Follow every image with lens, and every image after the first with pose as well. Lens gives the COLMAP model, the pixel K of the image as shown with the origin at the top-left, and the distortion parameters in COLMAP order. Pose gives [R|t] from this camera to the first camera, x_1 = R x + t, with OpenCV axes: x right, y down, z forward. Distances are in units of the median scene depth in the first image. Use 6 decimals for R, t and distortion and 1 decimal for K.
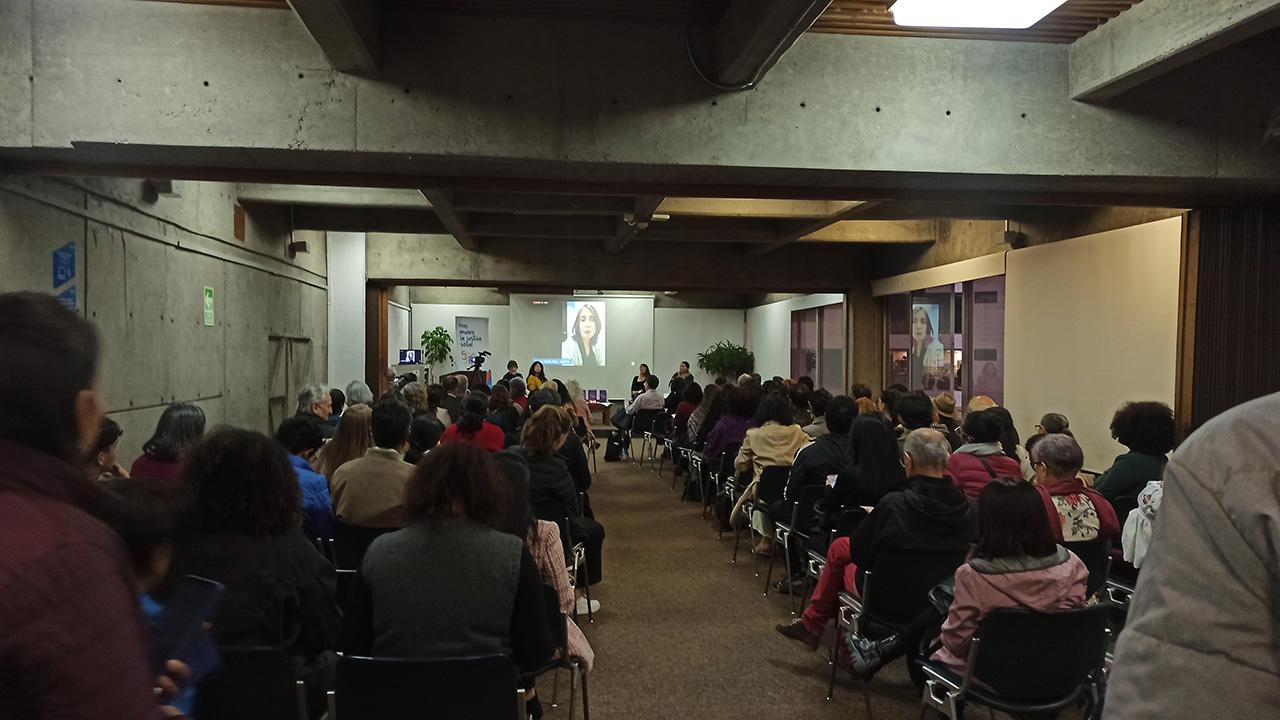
lens RADIAL K [[950.7, 0, 640.0], [0, 950.7, 360.0], [0, 0, 1]] dist [0.063924, -0.043235]
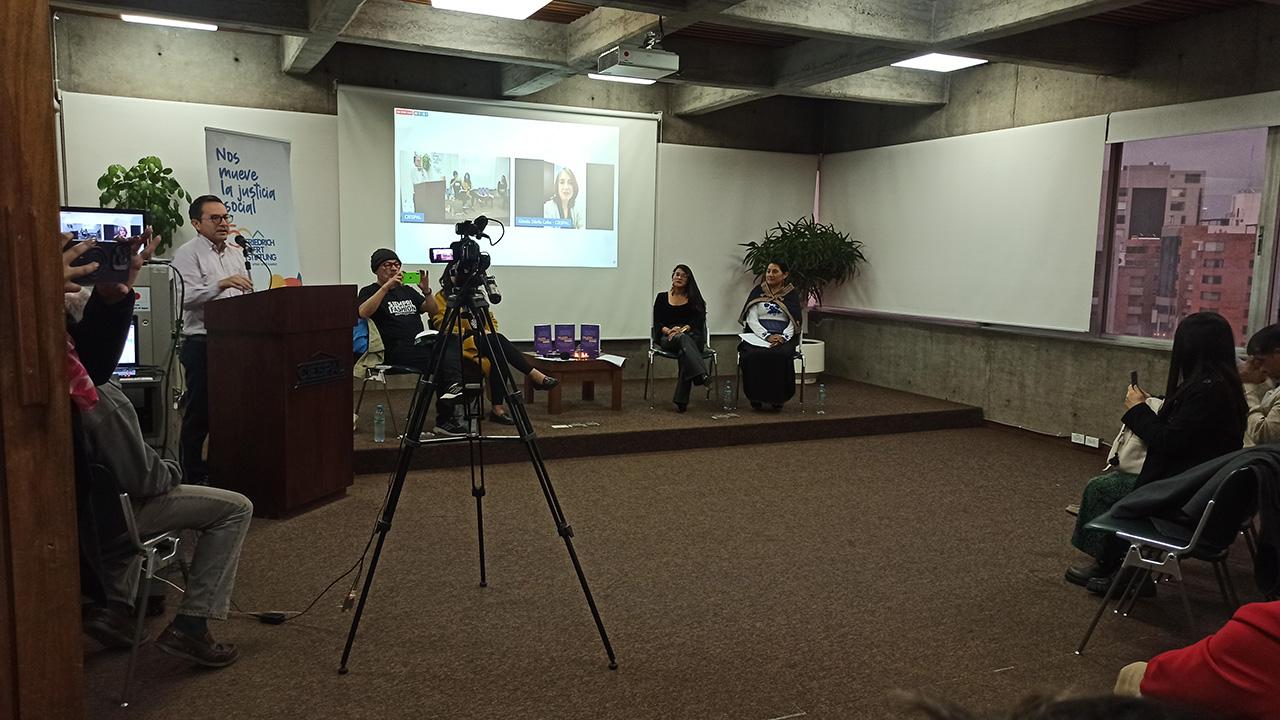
lens RADIAL K [[950.7, 0, 640.0], [0, 950.7, 360.0], [0, 0, 1]] dist [0.063924, -0.043235]
pose [[0.944863, -0.023670, 0.326610, -0.270922], [-0.013135, 0.993842, 0.110024, -0.000302], [-0.327203, -0.108248, 0.938733, 1.007401]]
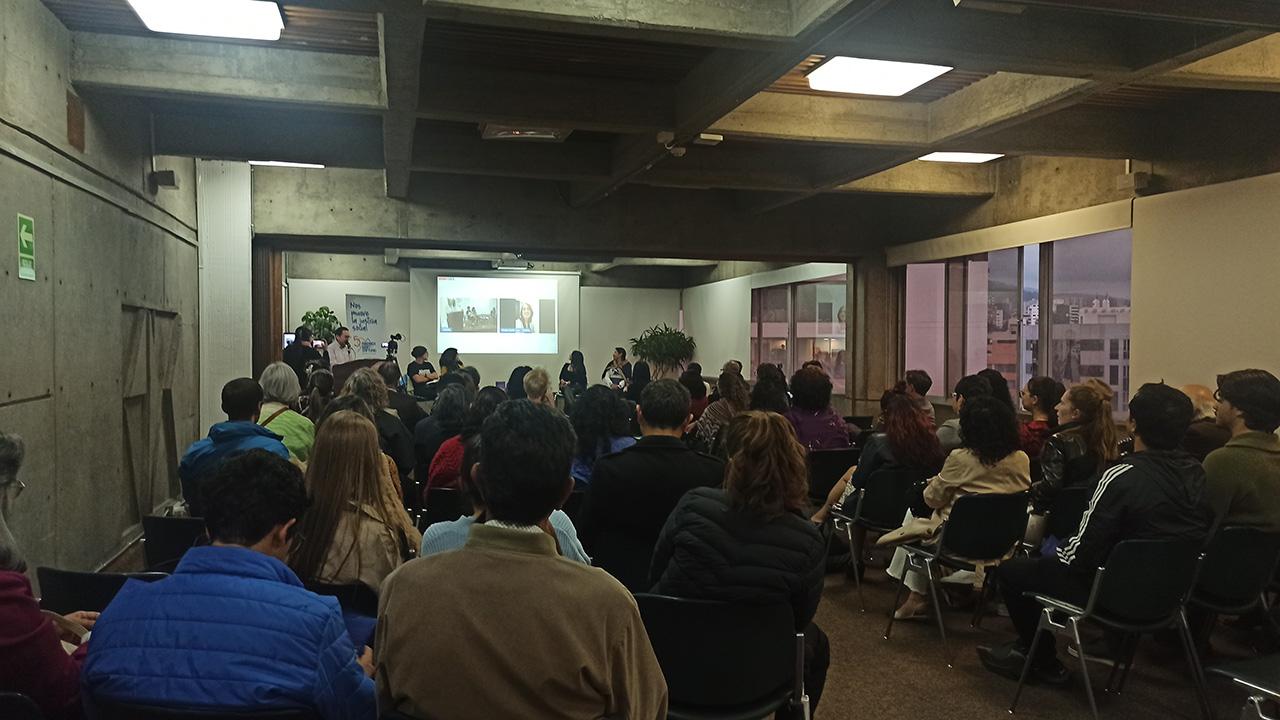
lens RADIAL K [[950.7, 0, 640.0], [0, 950.7, 360.0], [0, 0, 1]] dist [0.063924, -0.043235]
pose [[0.988592, -0.005415, 0.150518, -0.113565], [0.003987, 0.999944, 0.009787, 0.007342], [-0.150563, -0.009075, 0.988559, 0.242538]]
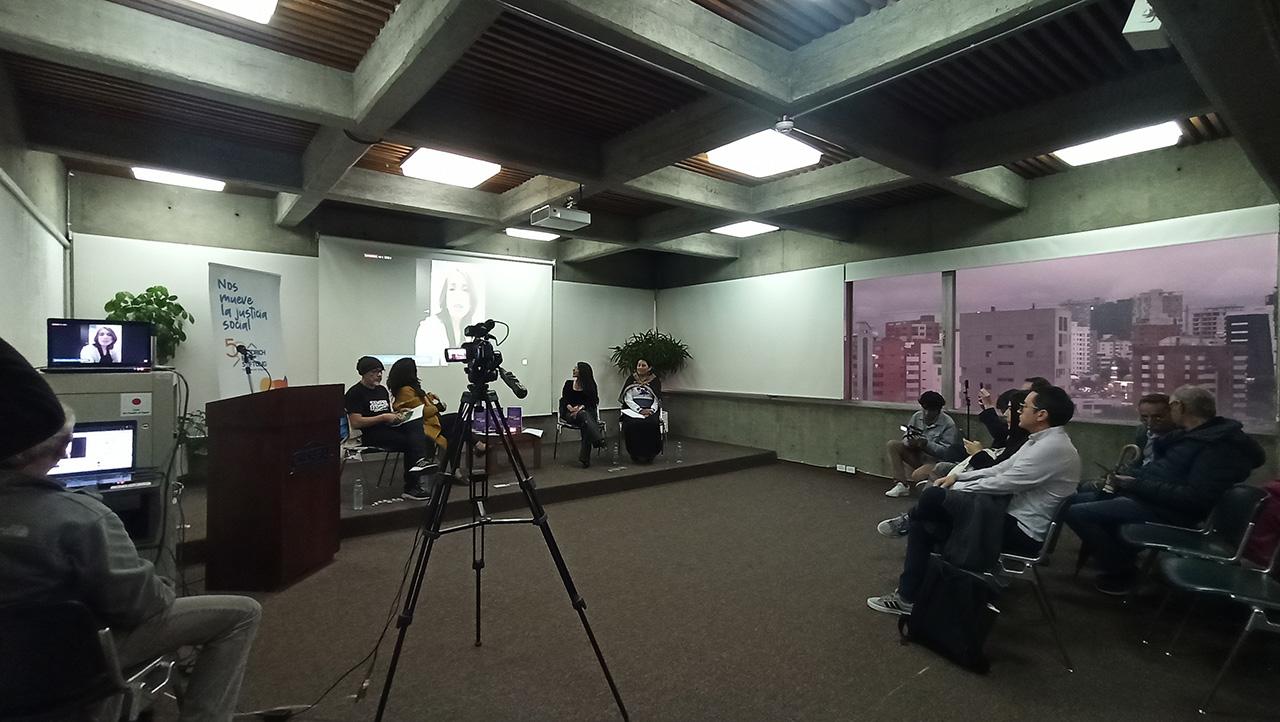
lens RADIAL K [[585.6, 0, 640.0], [0, 585.6, 361.0], [0, 0, 1]] dist [-0.047386, 0.042016]
pose [[0.845203, -0.009683, 0.534357, -0.285064], [0.007778, 0.999953, 0.005818, 0.002348], [-0.534388, -0.000761, 0.845239, 1.116456]]
